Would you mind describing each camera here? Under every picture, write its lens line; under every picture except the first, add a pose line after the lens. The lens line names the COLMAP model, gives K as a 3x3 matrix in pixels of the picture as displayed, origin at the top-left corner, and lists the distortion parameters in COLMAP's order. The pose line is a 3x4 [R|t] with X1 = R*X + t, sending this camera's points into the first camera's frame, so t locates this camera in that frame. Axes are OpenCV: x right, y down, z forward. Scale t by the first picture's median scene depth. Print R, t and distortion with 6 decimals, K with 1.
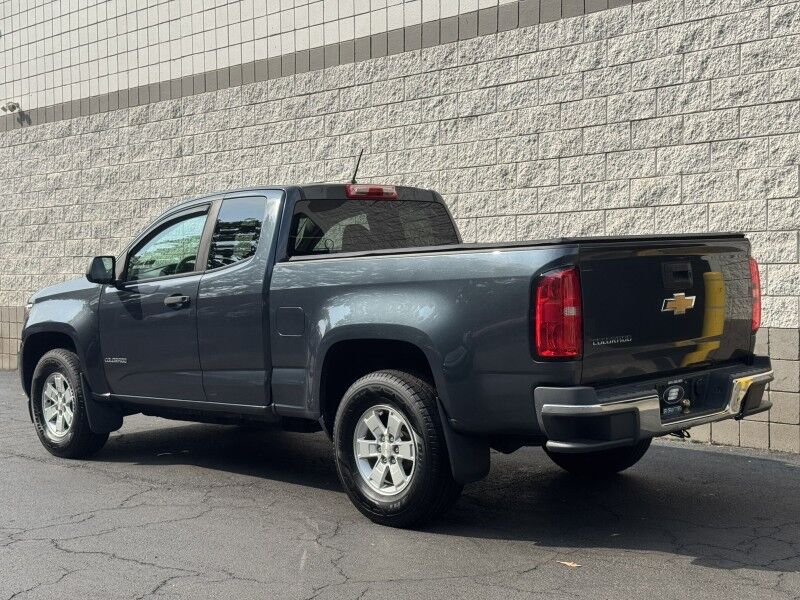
lens RADIAL K [[1069.4, 0, 401.5], [0, 1069.4, 291.5], [0, 0, 1]] dist [0.093618, 0.000000]
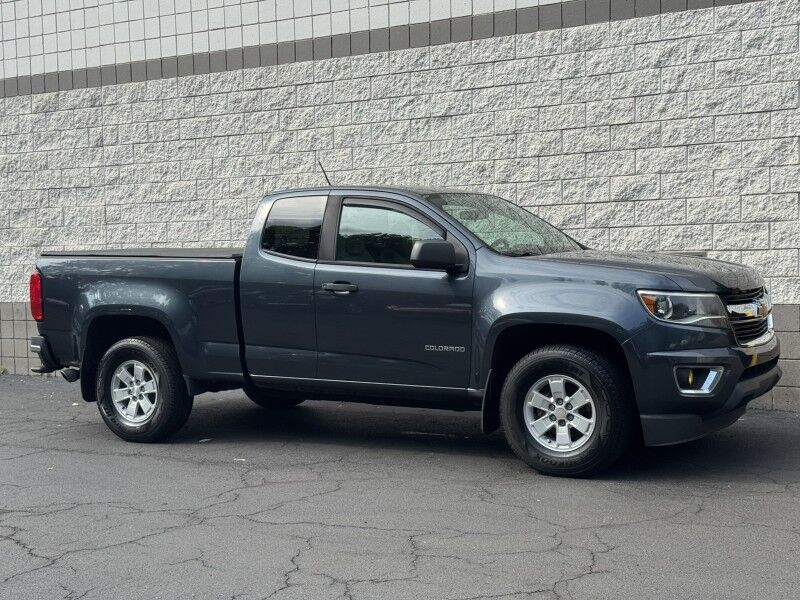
lens RADIAL K [[1069.4, 0, 395.3], [0, 1069.4, 293.9], [0, 0, 1]] dist [0.093618, 0.000000]
pose [[0.970313, -0.020122, 0.241012, -0.269761], [0.016294, 0.999708, 0.017866, -0.004731], [-0.241301, -0.013409, 0.970358, -0.043869]]
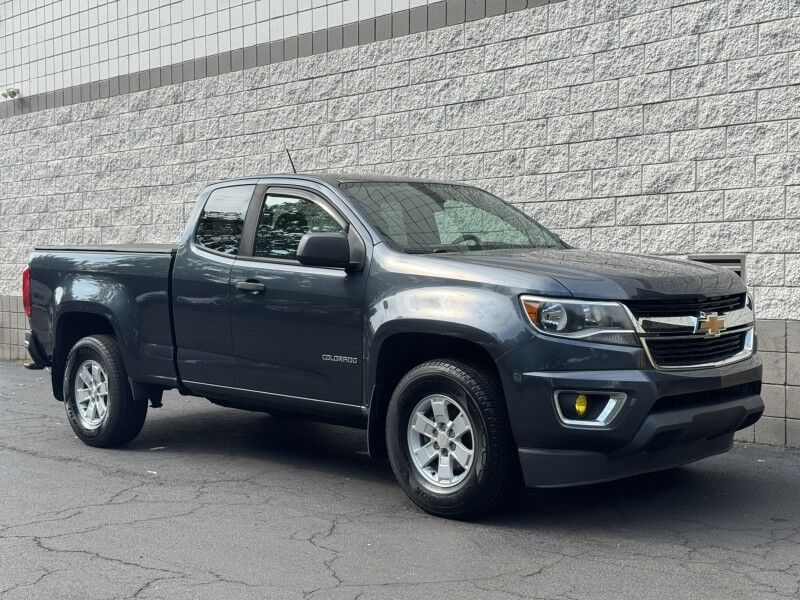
lens RADIAL K [[1069.4, 0, 401.9], [0, 1069.4, 297.1], [0, 0, 1]] dist [0.093618, 0.000000]
pose [[0.999955, 0.004039, -0.008552, 0.005795], [-0.003935, 0.999919, 0.012117, 0.002655], [0.008600, -0.012082, 0.999890, 0.031189]]
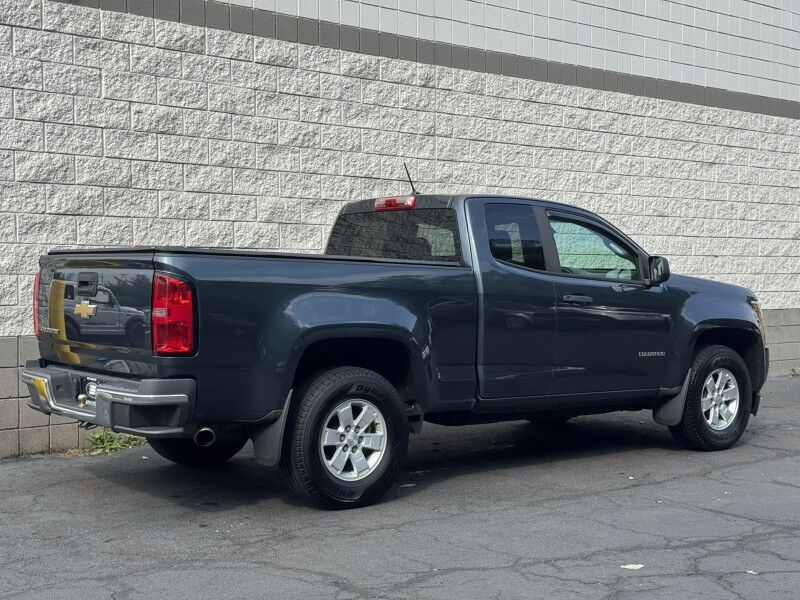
lens RADIAL K [[1270.2, 0, 400.9], [0, 1270.2, 294.3], [0, 0, 1]] dist [0.133331, 0.000000]
pose [[0.075412, -0.014283, 0.997050, -1.746073], [0.007506, 0.999877, 0.013756, -0.023005], [-0.997124, 0.006446, 0.075510, 1.386667]]
